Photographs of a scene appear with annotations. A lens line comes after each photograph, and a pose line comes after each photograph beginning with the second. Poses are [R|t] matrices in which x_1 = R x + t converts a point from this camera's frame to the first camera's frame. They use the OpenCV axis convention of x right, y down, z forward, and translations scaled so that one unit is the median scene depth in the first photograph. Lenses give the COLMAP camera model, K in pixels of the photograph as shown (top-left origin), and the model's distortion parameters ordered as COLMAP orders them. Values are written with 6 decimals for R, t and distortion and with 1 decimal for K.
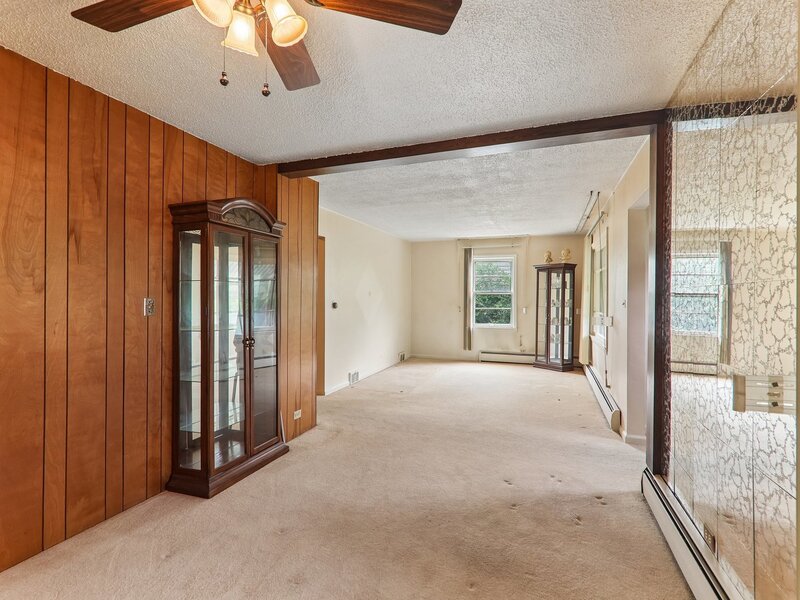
lens RADIAL K [[394.6, 0, 401.0], [0, 394.6, 299.4], [0, 0, 1]] dist [-0.001211, -0.000453]
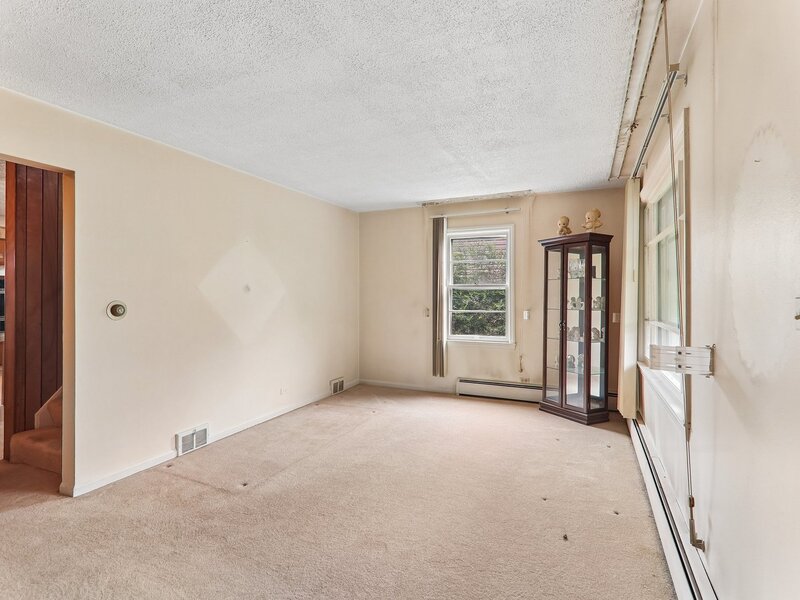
lens RADIAL K [[414.0, 0, 398.8], [0, 414.0, 297.3], [0, 0, 1]] dist [0.004373, 0.002579]
pose [[0.997703, -0.005229, -0.067531, 0.163704], [0.004997, 0.999981, -0.003597, 0.001587], [0.067549, 0.003252, 0.997711, 0.351760]]
